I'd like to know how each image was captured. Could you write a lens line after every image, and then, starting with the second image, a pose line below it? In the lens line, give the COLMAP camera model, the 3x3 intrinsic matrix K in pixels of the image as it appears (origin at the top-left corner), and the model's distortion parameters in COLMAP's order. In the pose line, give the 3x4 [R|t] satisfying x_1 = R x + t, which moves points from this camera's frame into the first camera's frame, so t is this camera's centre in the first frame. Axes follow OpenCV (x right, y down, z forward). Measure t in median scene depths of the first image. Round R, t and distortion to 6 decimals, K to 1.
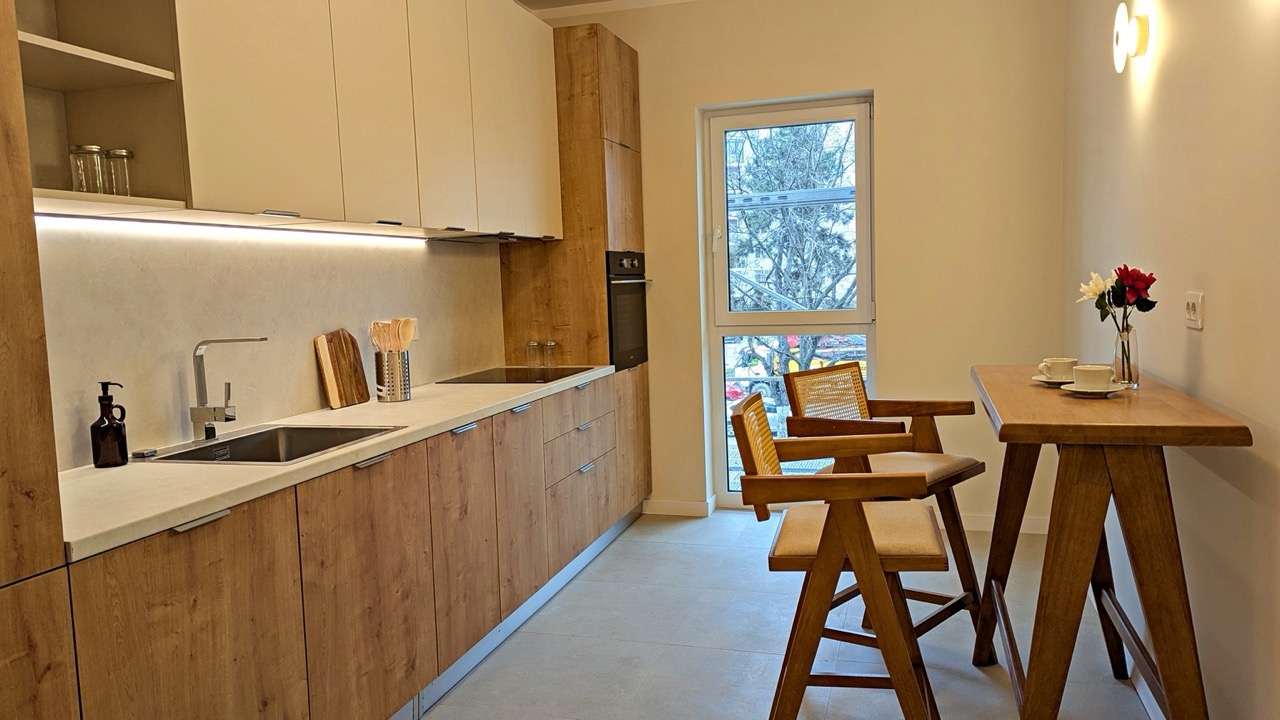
lens RADIAL K [[918.9, 0, 637.6], [0, 918.9, 356.5], [0, 0, 1]] dist [0.035236, -0.038744]
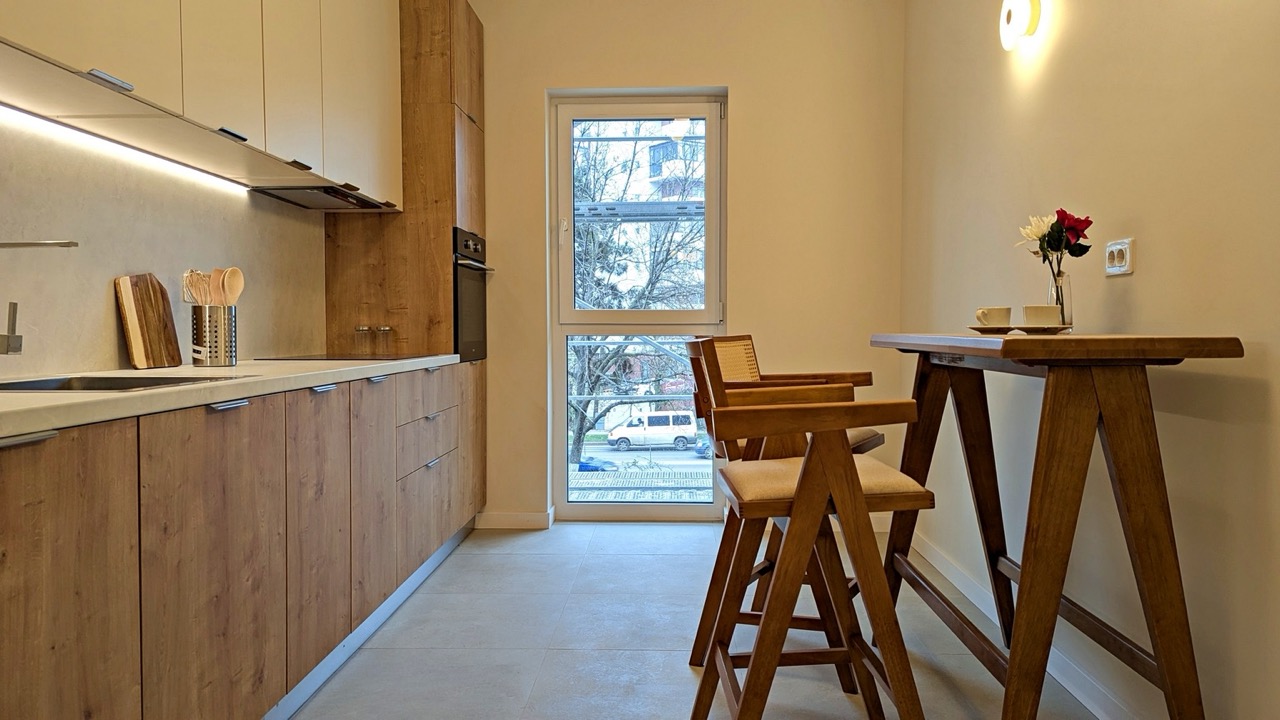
lens RADIAL K [[918.9, 0, 650.8], [0, 918.9, 356.3], [0, 0, 1]] dist [0.035236, -0.038744]
pose [[0.962582, 0.026797, 0.269661, -0.128309], [-0.010106, 0.997956, -0.063097, 0.097298], [-0.270801, 0.058011, 0.960886, 0.126350]]
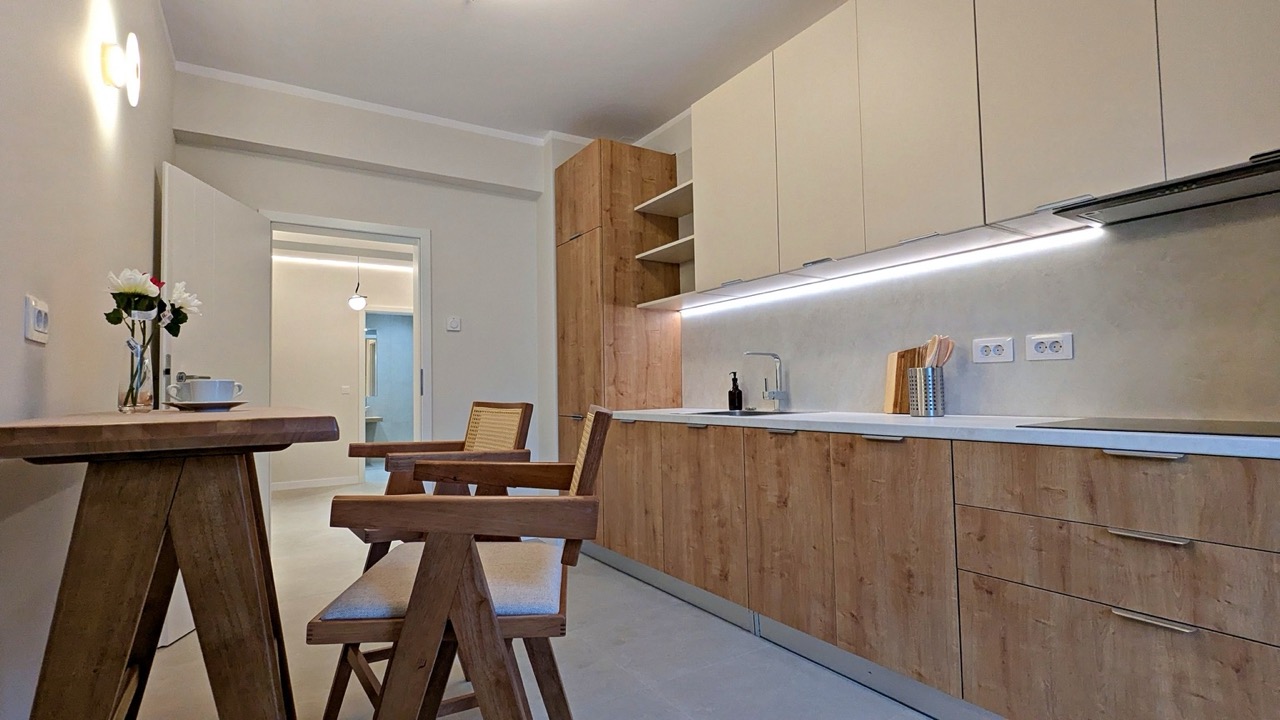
lens RADIAL K [[599.6, 0, 639.8], [0, 599.6, 366.4], [0, 0, 1]] dist [-0.001359, 0.001318]
pose [[-0.651703, 0.022363, -0.758145, 0.498223], [-0.020183, 0.998700, 0.046808, -0.035820], [0.758206, 0.045807, -0.650404, 1.336052]]
